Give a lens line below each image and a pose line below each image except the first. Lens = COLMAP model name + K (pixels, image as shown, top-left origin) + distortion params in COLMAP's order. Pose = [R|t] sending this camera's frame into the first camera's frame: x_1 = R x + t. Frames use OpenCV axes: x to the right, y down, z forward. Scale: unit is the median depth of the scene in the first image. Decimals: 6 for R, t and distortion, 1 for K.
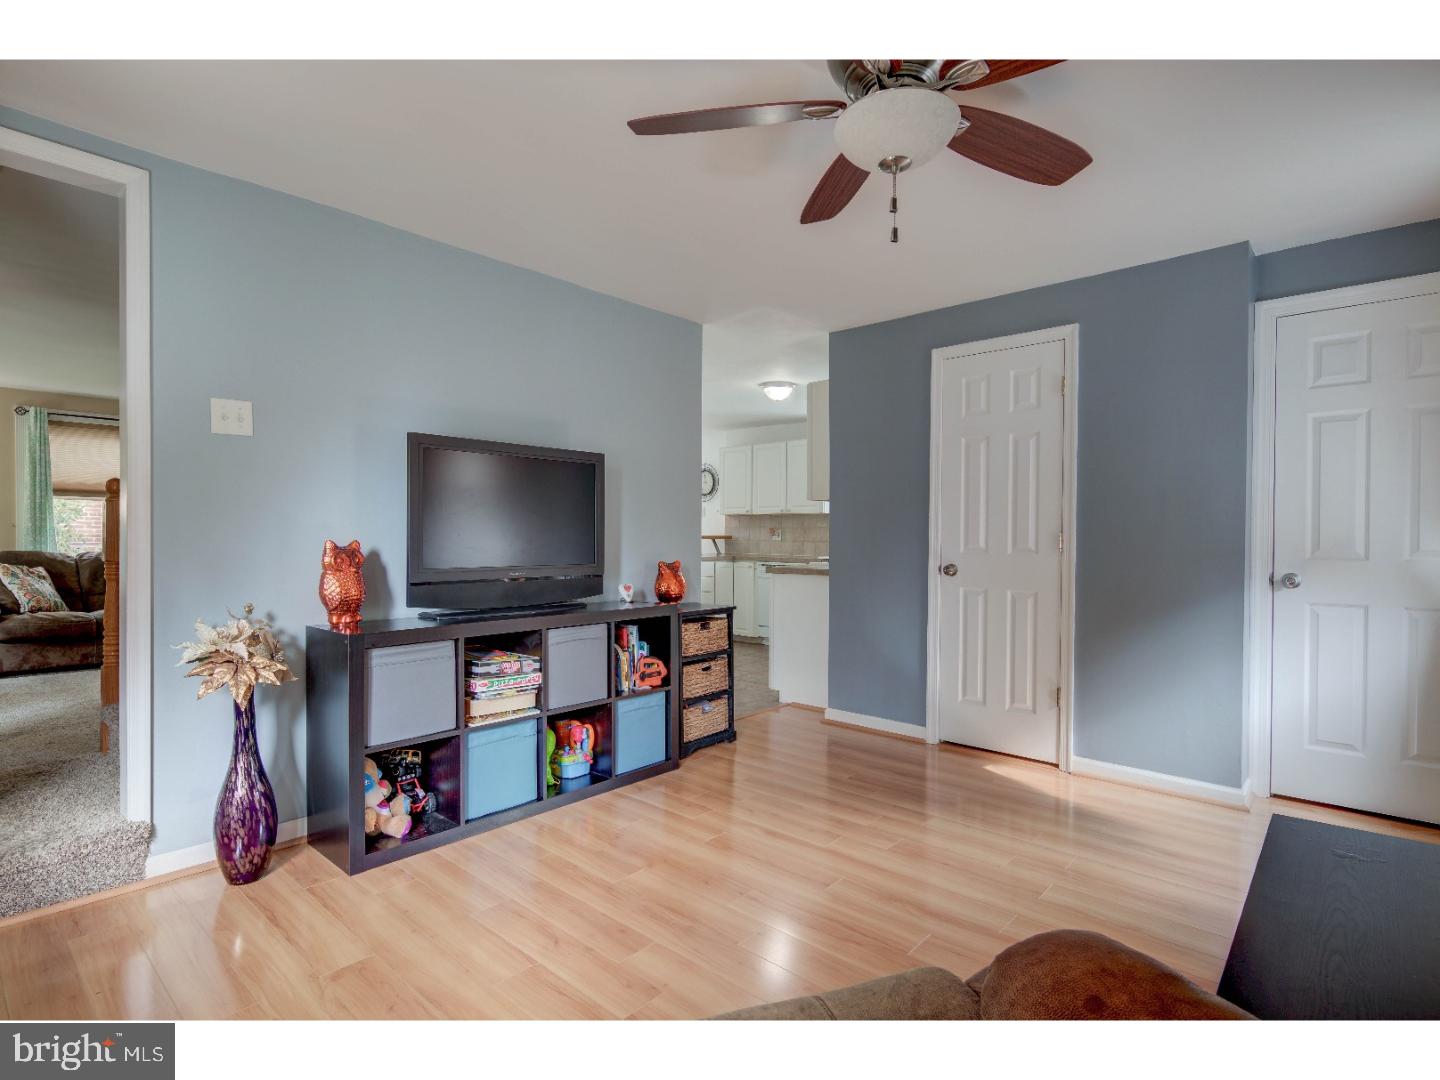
lens RADIAL K [[730.7, 0, 724.5], [0, 730.7, 541.4], [0, 0, 1]] dist [0.014431, -0.009525]
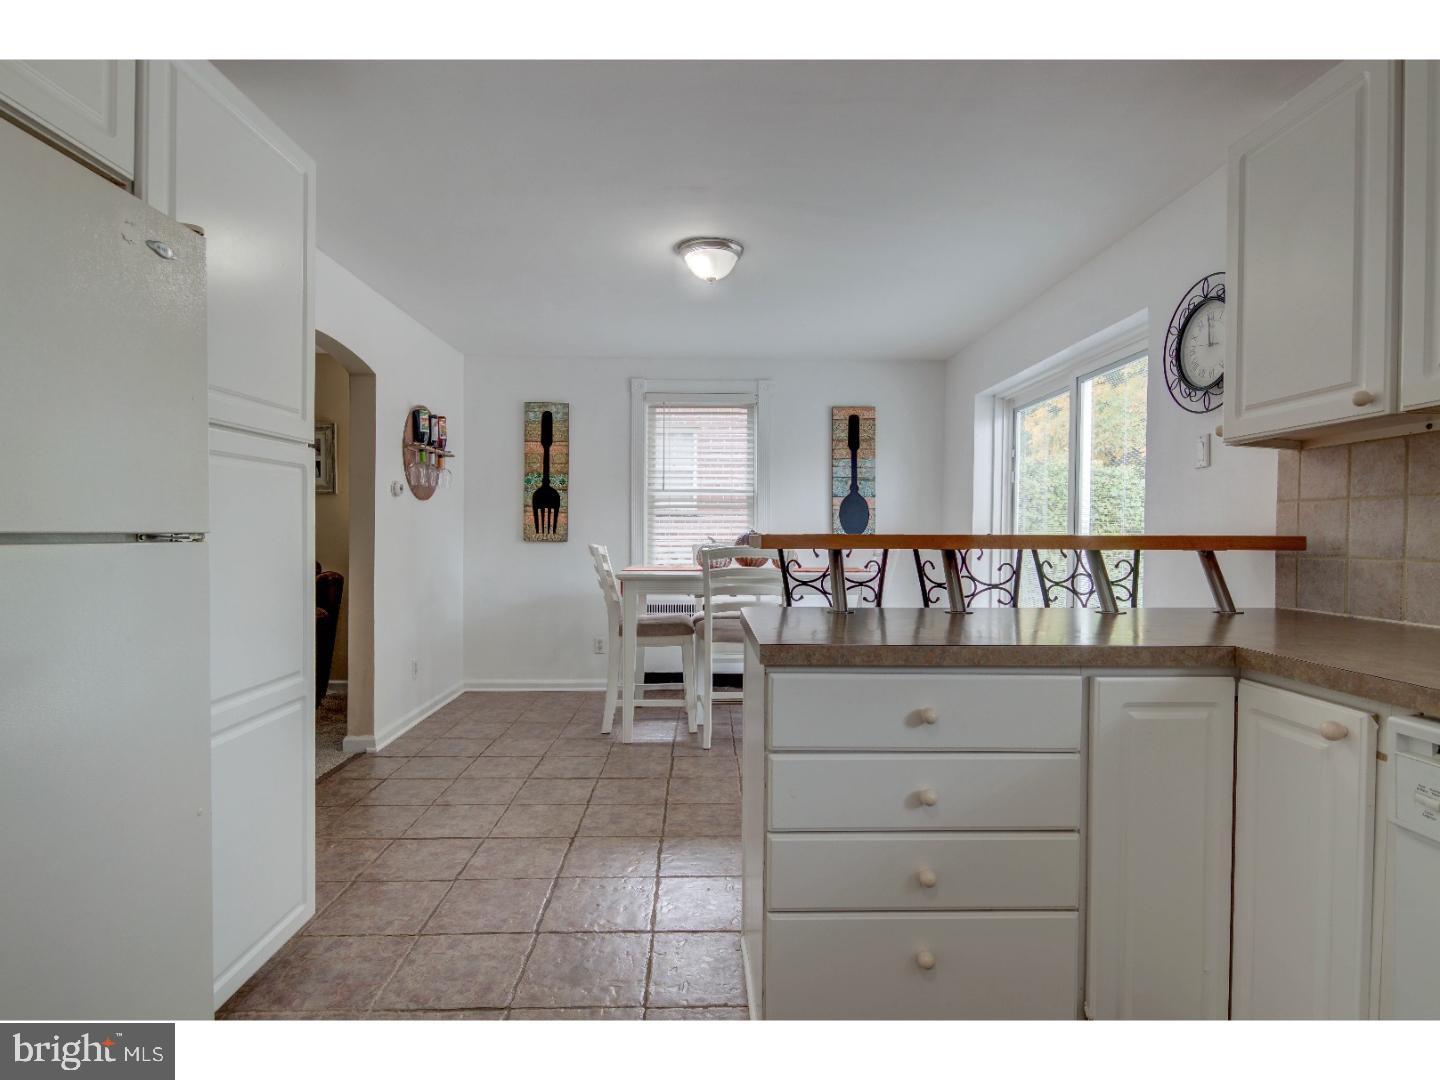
lens RADIAL K [[730.7, 0, 715.7], [0, 730.7, 541.5], [0, 0, 1]] dist [0.014431, -0.009525]
pose [[0.685848, 0.002215, -0.727742, 0.067578], [-0.005184, 0.999985, -0.001841, -0.006304], [0.727726, 0.005035, 0.685849, 0.936387]]
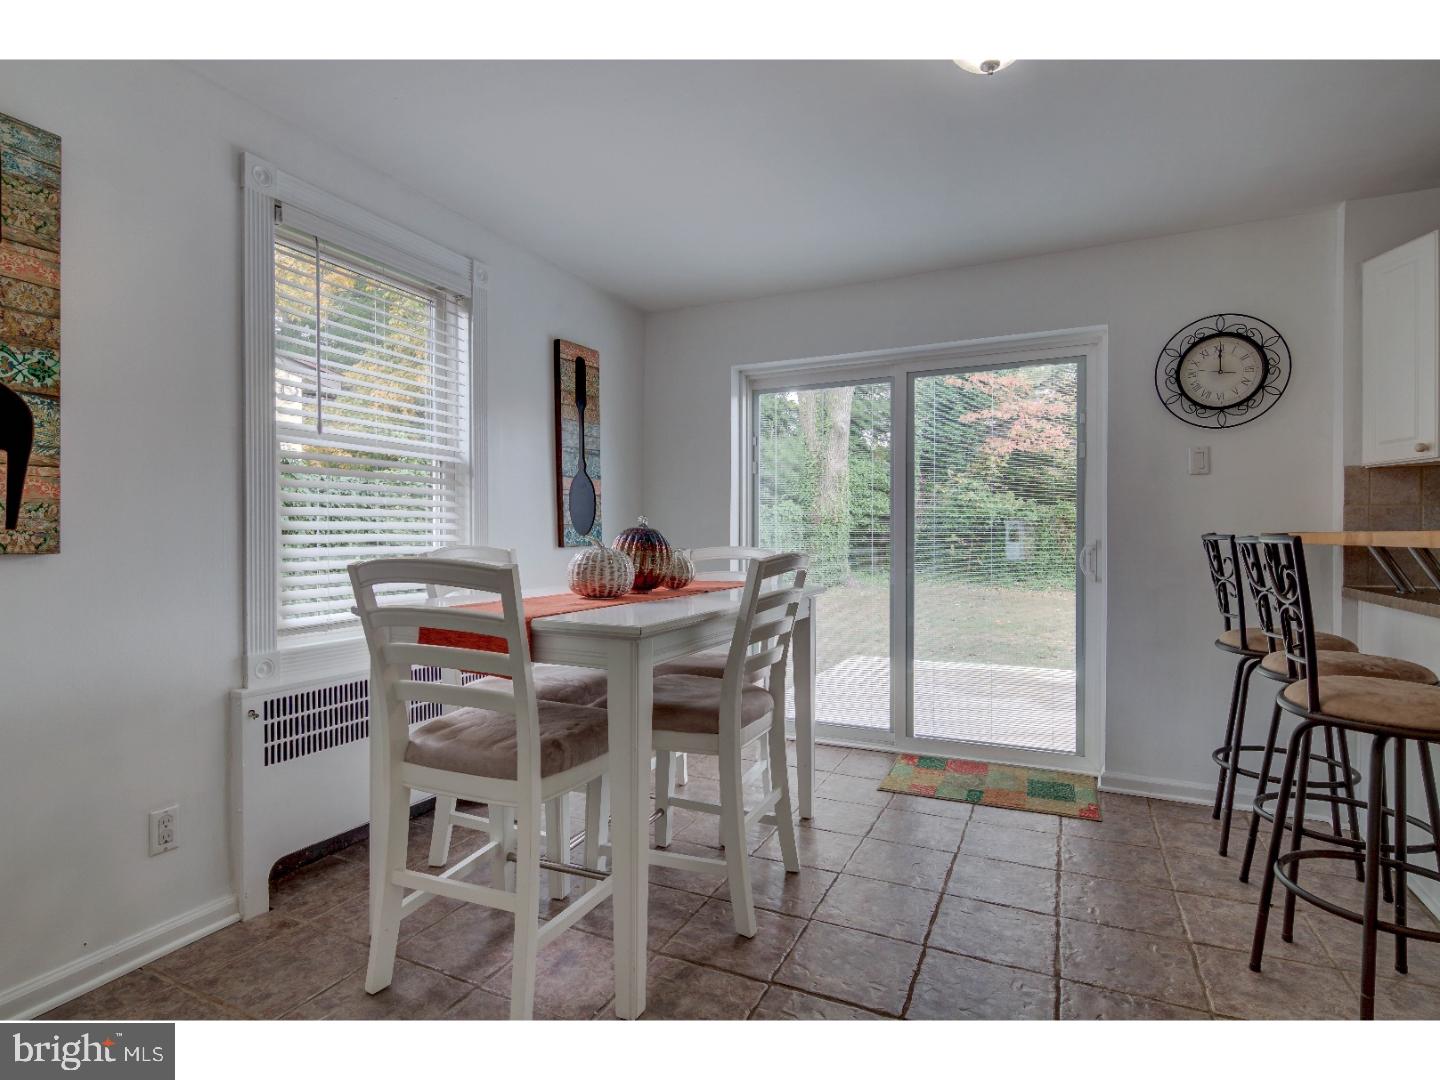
lens RADIAL K [[730.7, 0, 719.3], [0, 730.7, 539.5], [0, 0, 1]] dist [0.014431, -0.009525]
pose [[0.956095, -0.008973, 0.292918, -0.473902], [0.009985, 0.999948, -0.001960, -0.008839], [-0.292885, 0.004799, 0.956136, 1.041811]]
